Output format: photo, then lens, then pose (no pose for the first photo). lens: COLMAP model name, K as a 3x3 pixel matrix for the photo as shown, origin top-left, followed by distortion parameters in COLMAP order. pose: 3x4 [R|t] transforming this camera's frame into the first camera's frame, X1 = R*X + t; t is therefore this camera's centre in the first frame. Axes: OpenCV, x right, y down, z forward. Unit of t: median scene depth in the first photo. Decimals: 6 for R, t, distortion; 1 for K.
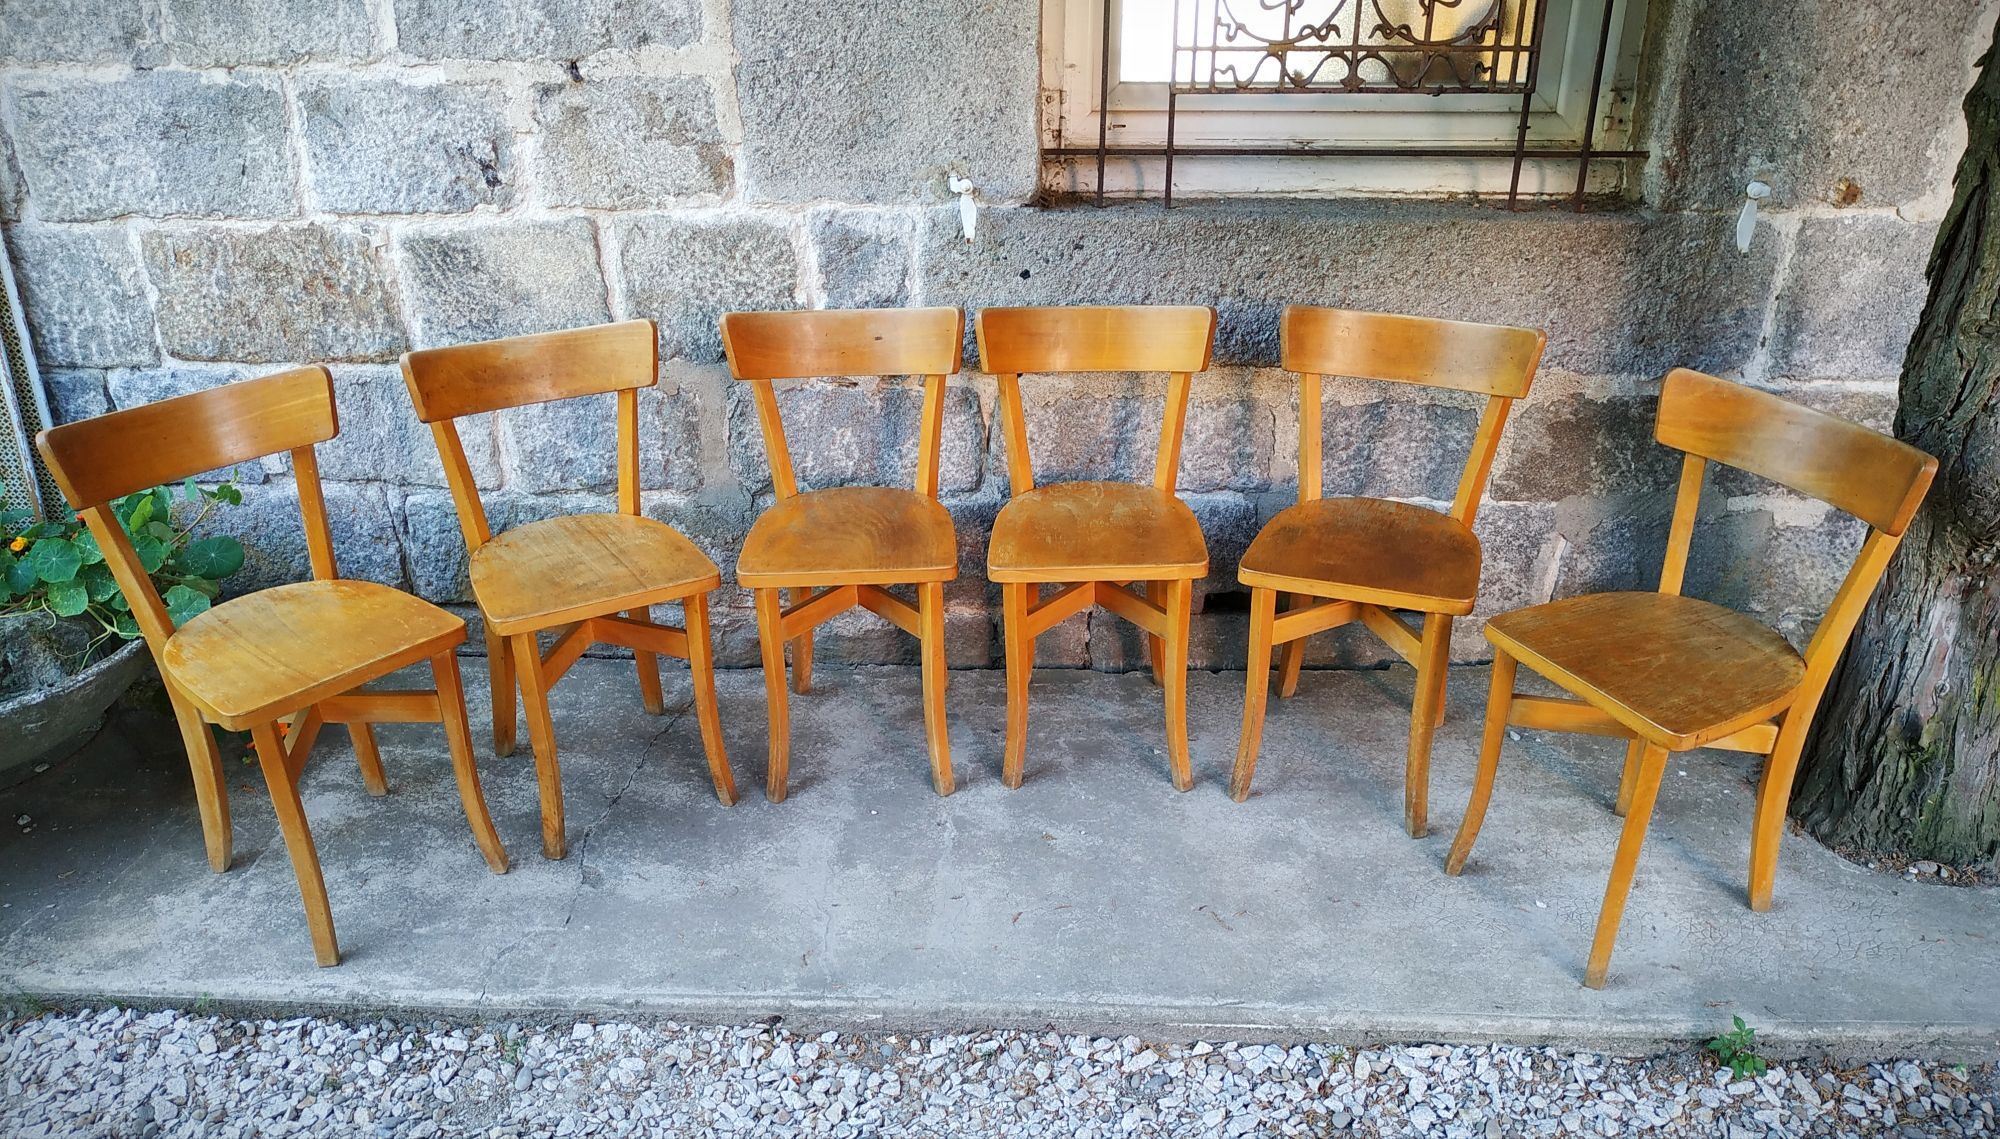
lens RADIAL K [[1456.6, 0, 996.8], [0, 1456.6, 647.9], [0, 0, 1]] dist [0.016256, -0.044995]
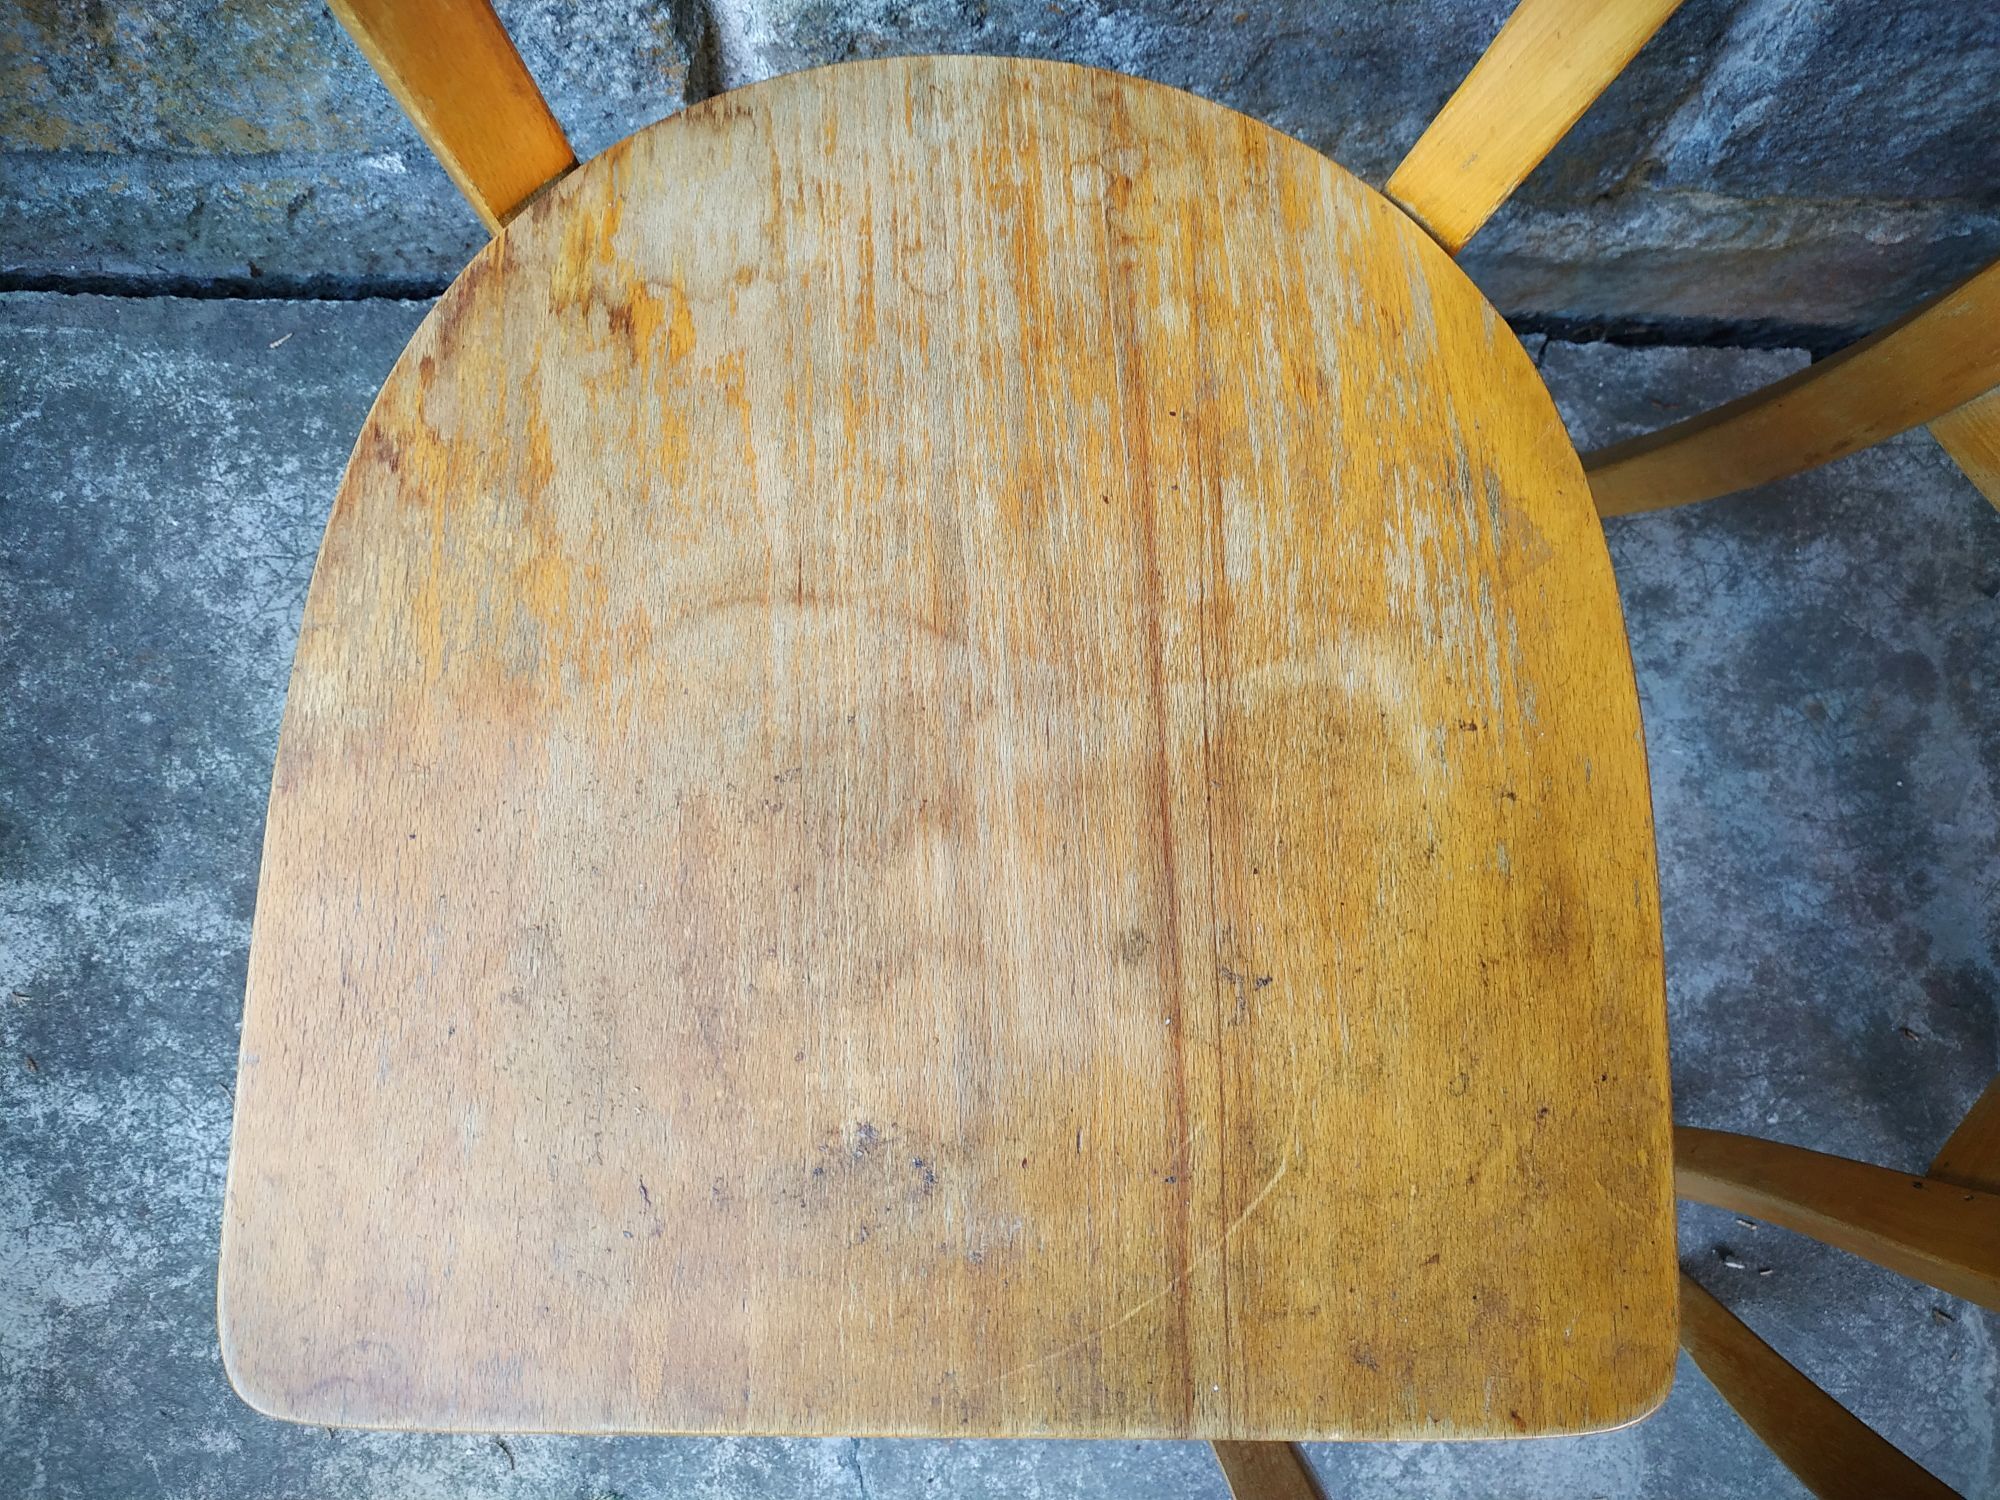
lens RADIAL K [[1464.2, 0, 994.8], [0, 1464.2, 771.0], [0, 0, 1]] dist [-0.009634, -0.004668]
pose [[0.999390, -0.015915, 0.031088, -0.243917], [-0.016759, 0.562426, 0.826678, -0.197577], [-0.030642, -0.826695, 0.561816, 0.882491]]
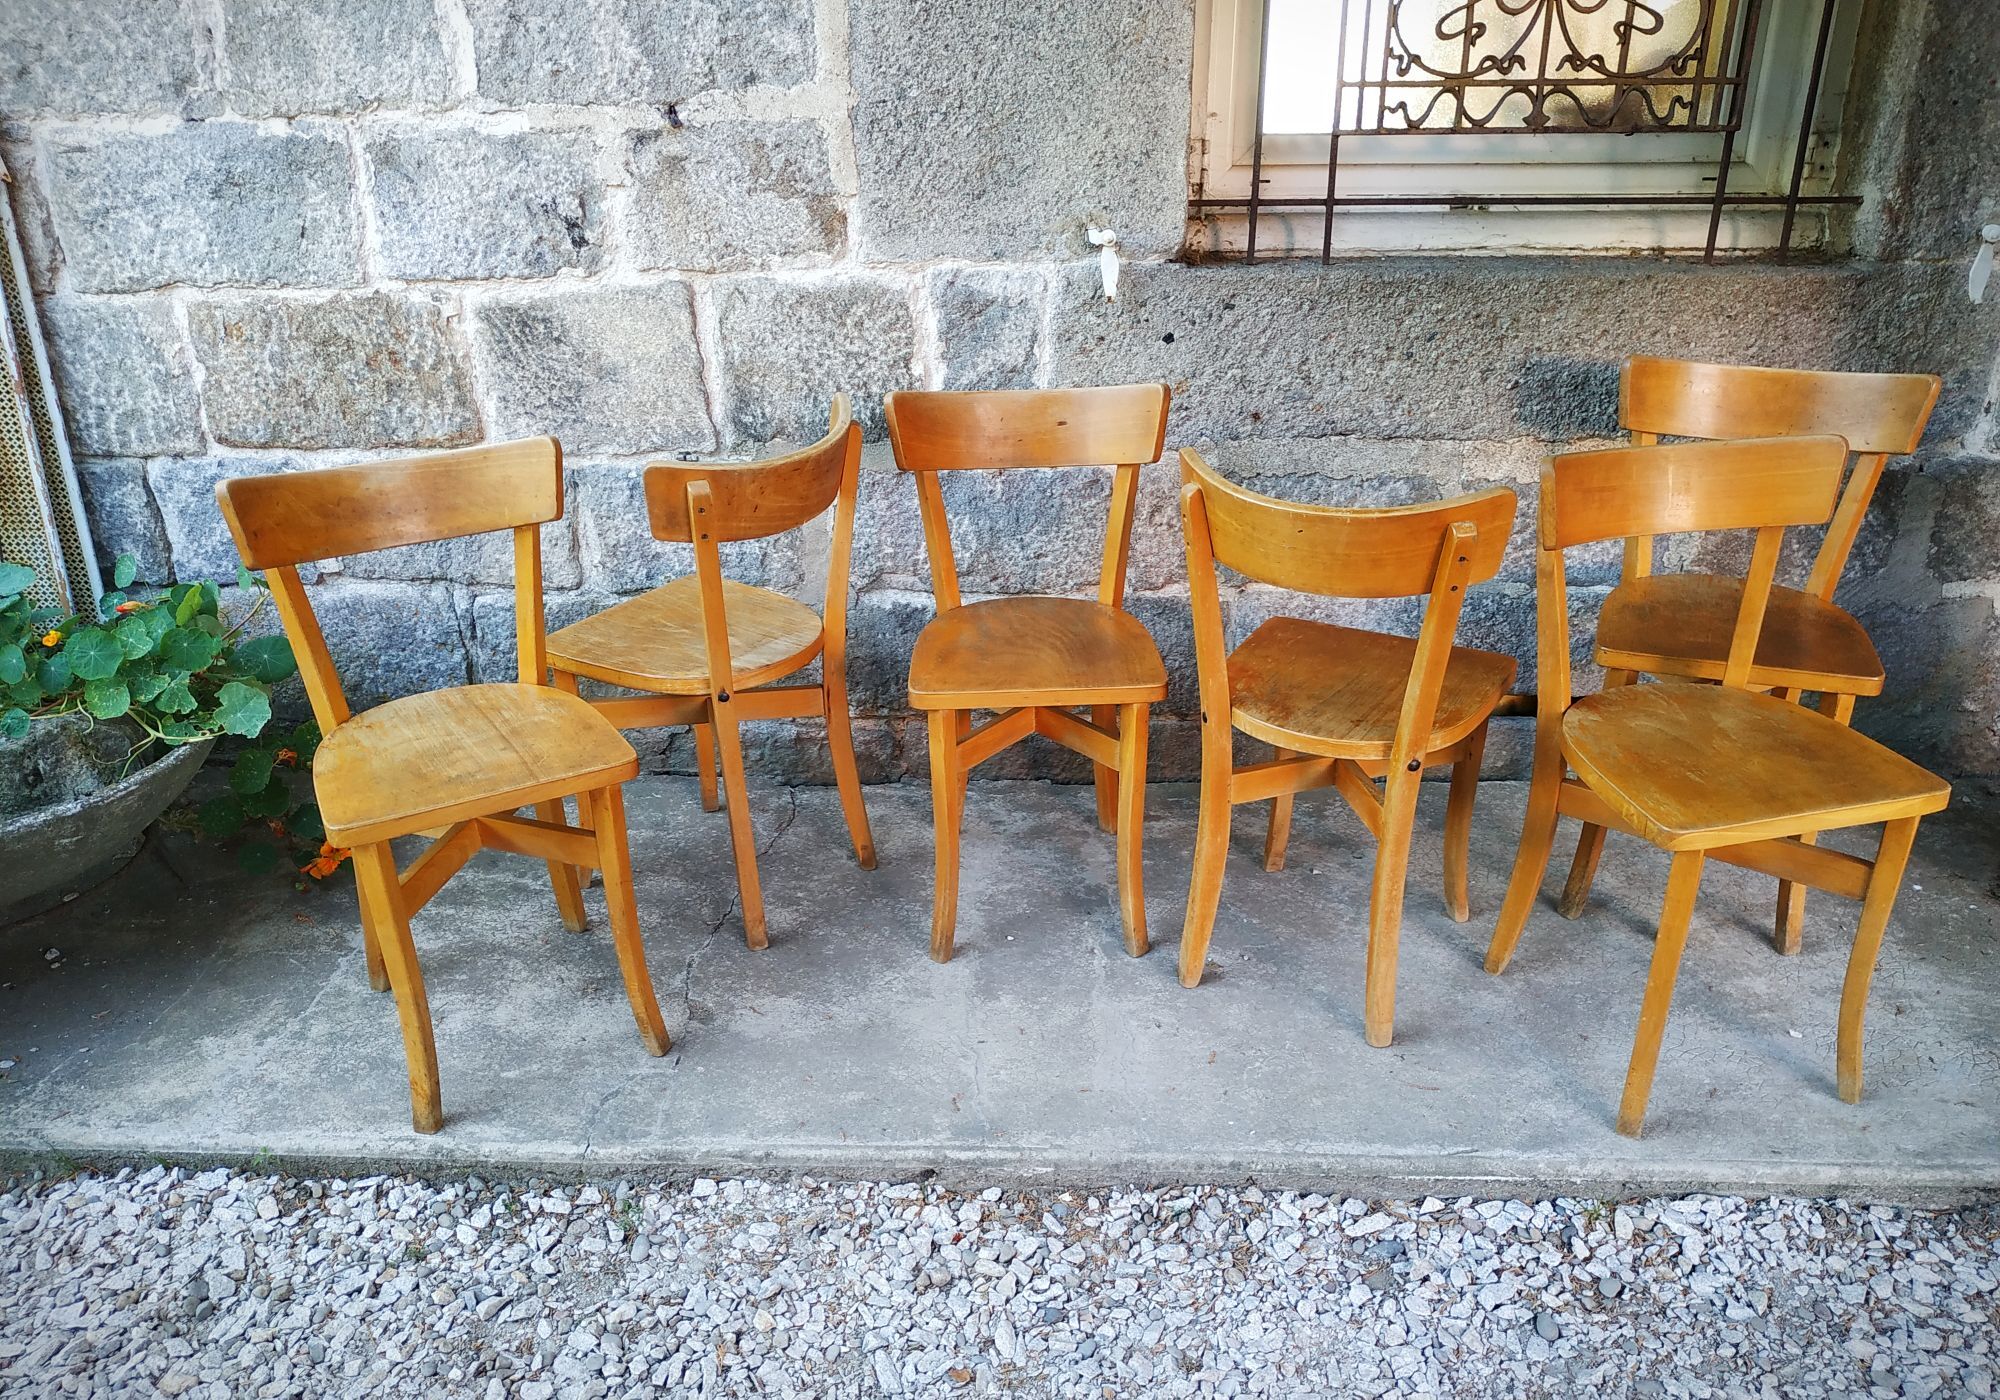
lens RADIAL K [[1458.4, 0, 995.0], [0, 1458.4, 759.1], [0, 0, 1]] dist [0.010032, -0.035190]
pose [[0.999957, -0.008171, -0.004442, -0.086448], [0.008023, 0.999445, -0.032336, 0.031510], [0.004704, 0.032299, 0.999467, 0.108805]]
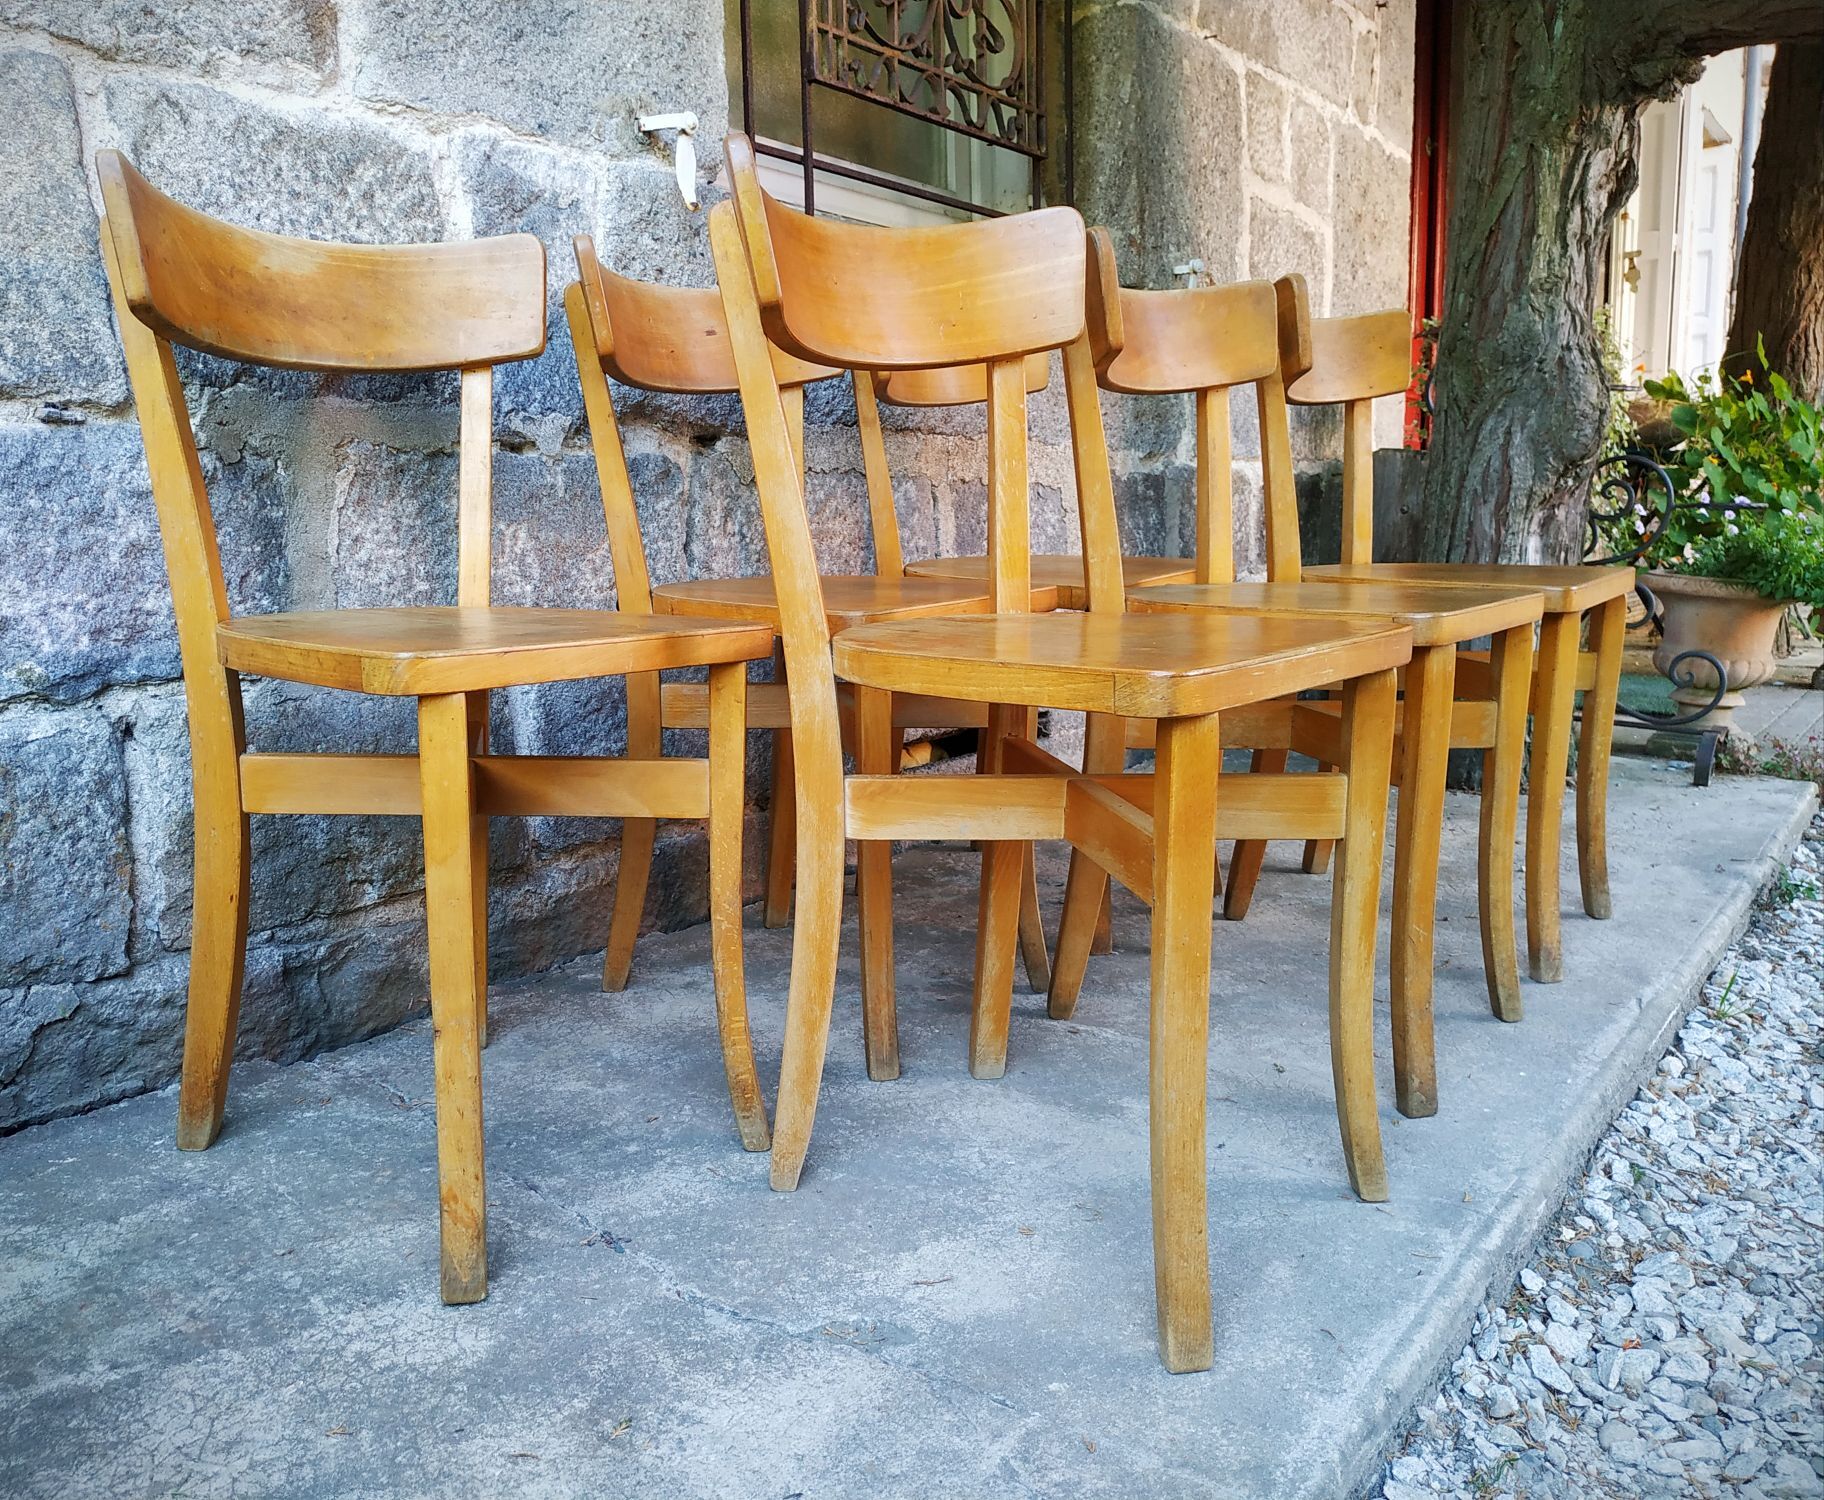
lens RADIAL K [[1453.3, 0, 824.9], [0, 1453.3, 753.0], [0, 0, 1]] dist [-0.003746, -0.018976]
pose [[0.597505, -0.135741, 0.790292, -0.526420], [0.373399, 0.919290, -0.124413, 0.050283], [-0.709620, 0.369431, 0.599966, 0.643958]]
